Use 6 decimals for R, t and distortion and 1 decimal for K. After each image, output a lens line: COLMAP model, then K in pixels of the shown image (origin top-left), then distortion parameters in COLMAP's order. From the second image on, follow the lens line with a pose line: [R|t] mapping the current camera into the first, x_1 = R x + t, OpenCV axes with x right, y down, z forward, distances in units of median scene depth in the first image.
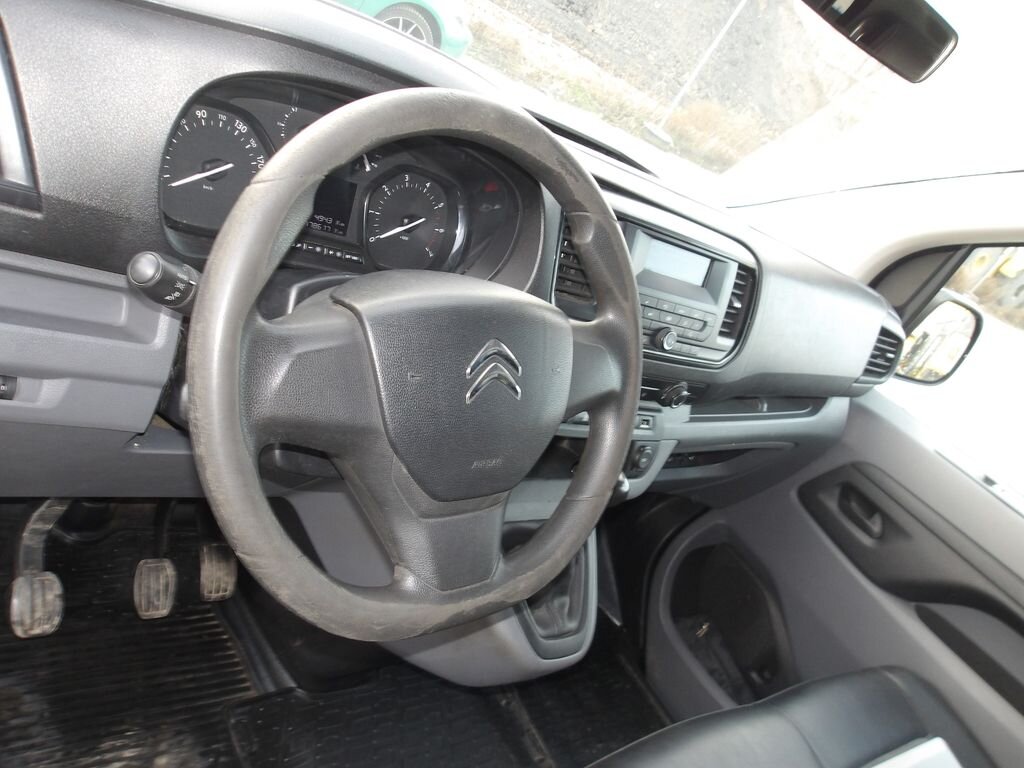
lens RADIAL K [[866.1, 0, 512.0], [0, 866.1, 384.0], [0, 0, 1]] dist [-0.005077, 0.013937]
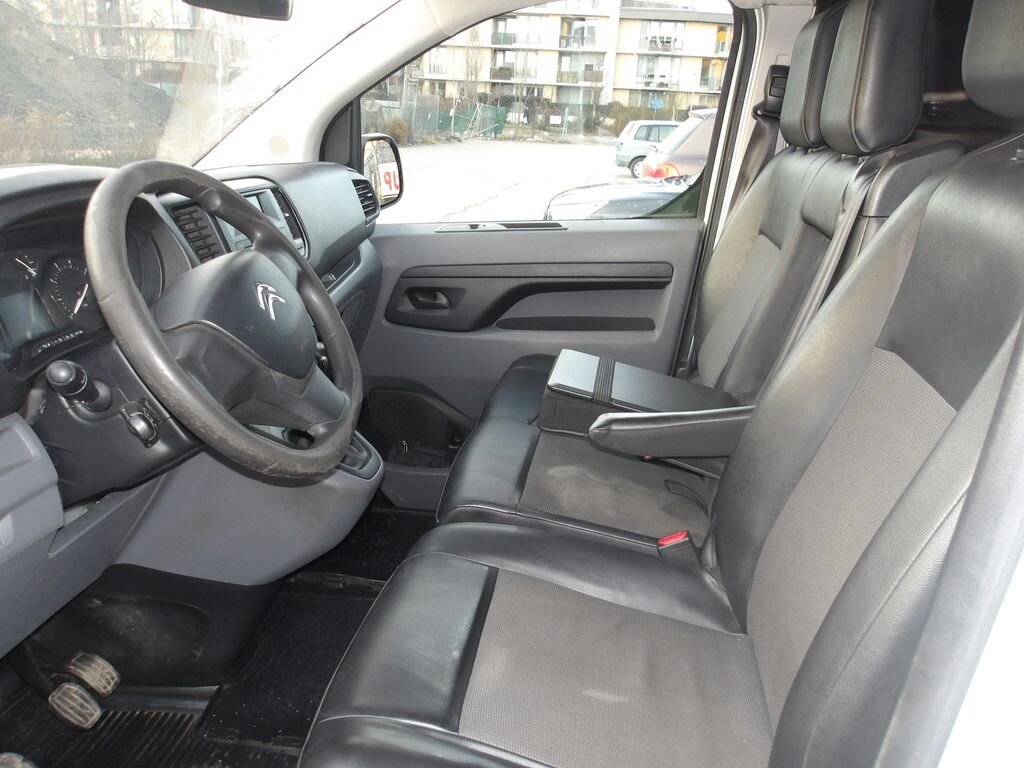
lens RADIAL K [[818.7, 0, 512.0], [0, 818.7, 384.0], [0, 0, 1]] dist [0.043178, 0.004819]
pose [[0.614801, -0.657718, 0.435232, -0.226658], [0.616792, 0.744884, 0.254391, -0.002720], [-0.491515, 0.112047, 0.863631, -0.232999]]
